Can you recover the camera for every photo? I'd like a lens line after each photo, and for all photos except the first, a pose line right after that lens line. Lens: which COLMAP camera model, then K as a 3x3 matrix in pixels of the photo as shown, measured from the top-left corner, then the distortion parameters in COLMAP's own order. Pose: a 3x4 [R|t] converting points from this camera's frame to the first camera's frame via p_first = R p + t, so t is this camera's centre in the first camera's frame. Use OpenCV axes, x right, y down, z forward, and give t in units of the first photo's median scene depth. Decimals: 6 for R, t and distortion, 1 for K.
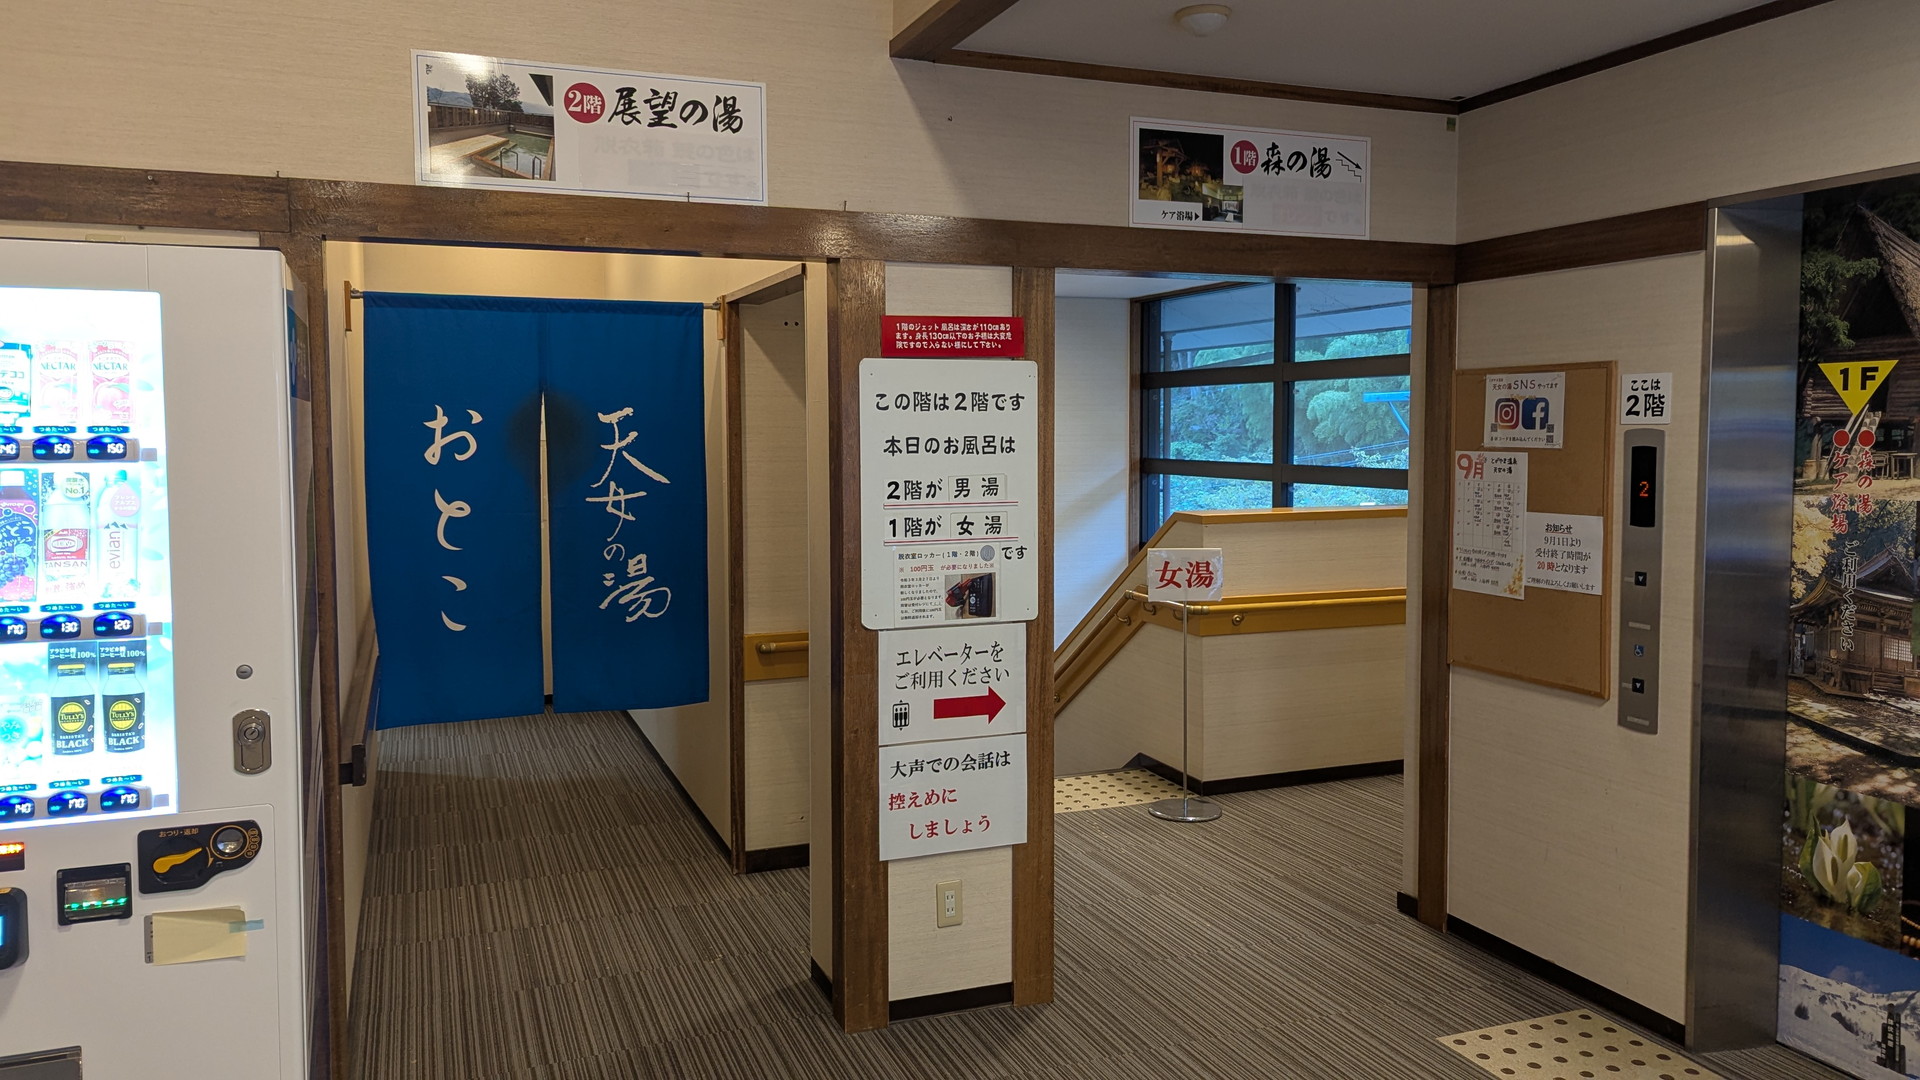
lens RADIAL K [[1375.8, 0, 970.9], [0, 1375.8, 512.8], [0, 0, 1]] dist [0.066256, -0.055614]
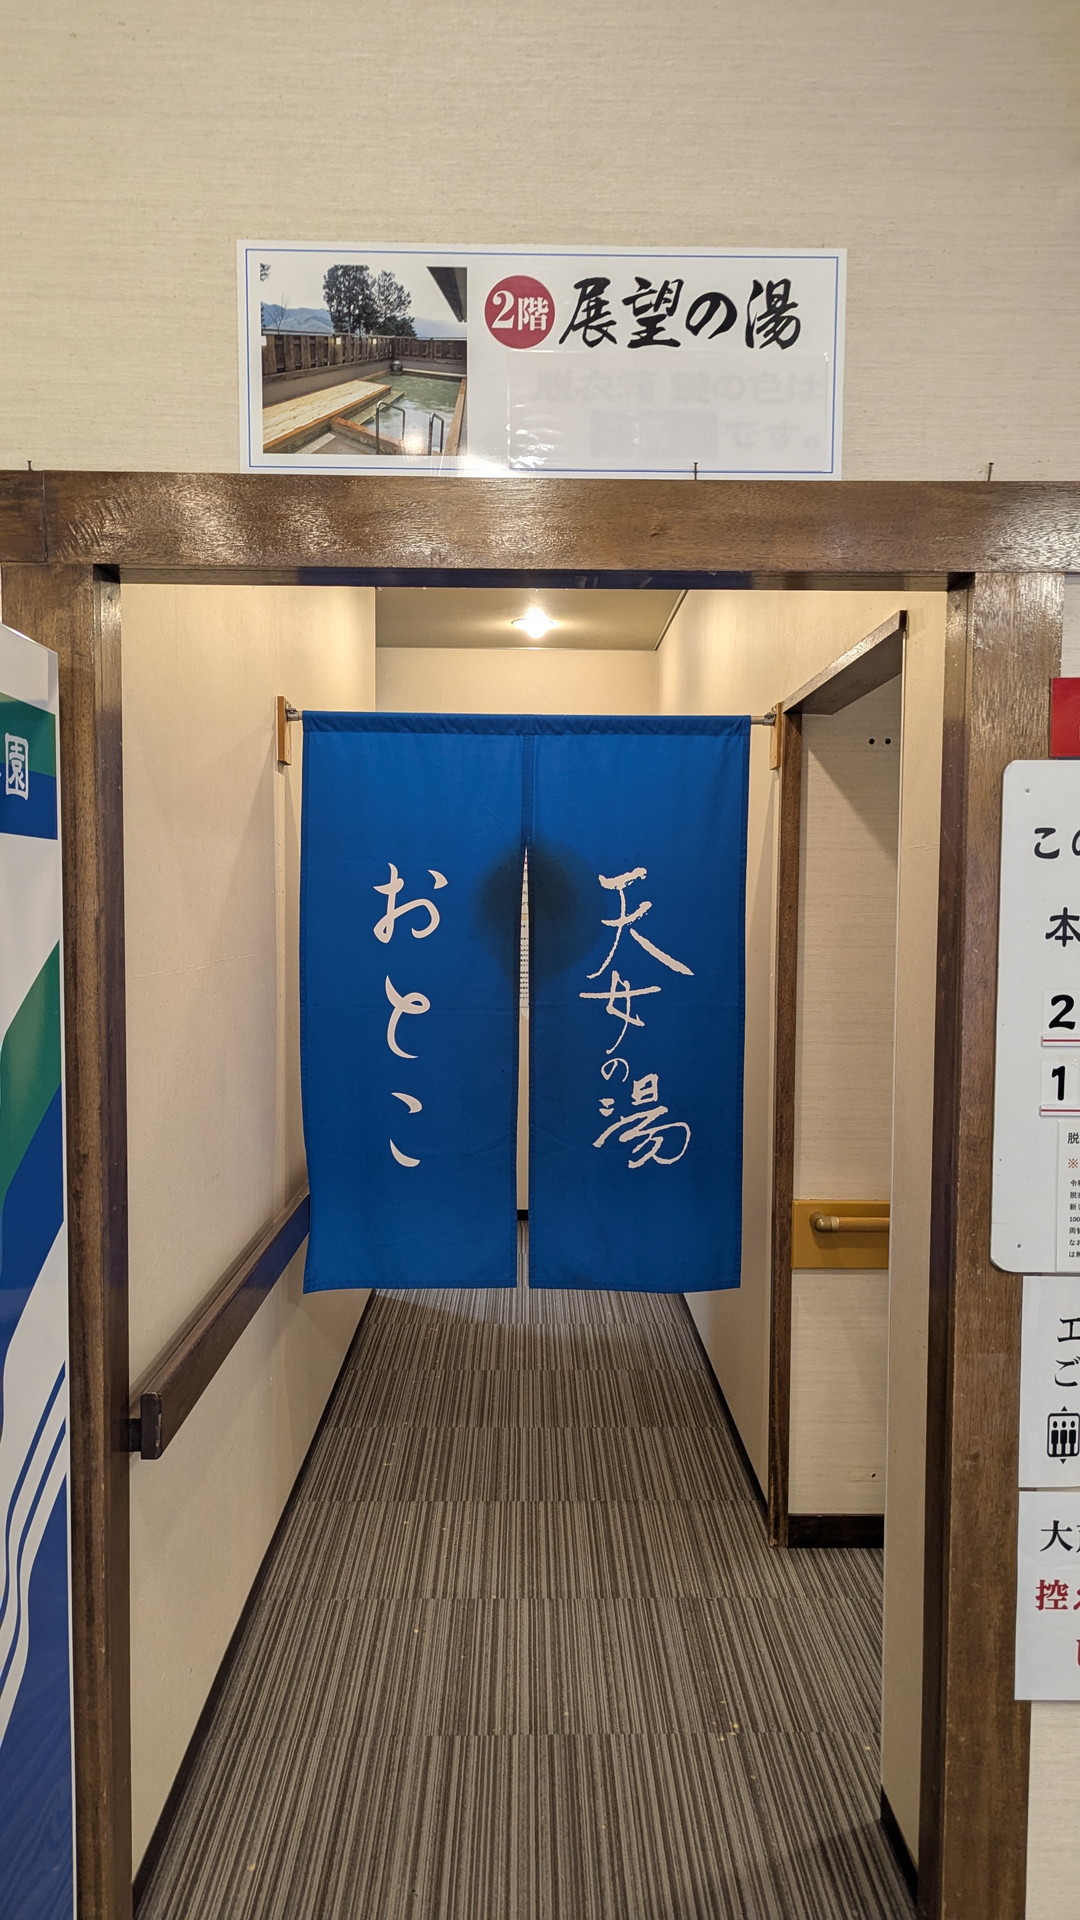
lens RADIAL K [[1375.8, 0, 553.9], [0, 1375.8, 990.4], [0, 0, 1]] dist [0.066256, -0.055614]
pose [[0.935402, 0.032245, -0.352114, -0.049652], [-0.032132, 0.999465, 0.006167, -0.020646], [0.352124, 0.005545, 0.935937, 0.415169]]
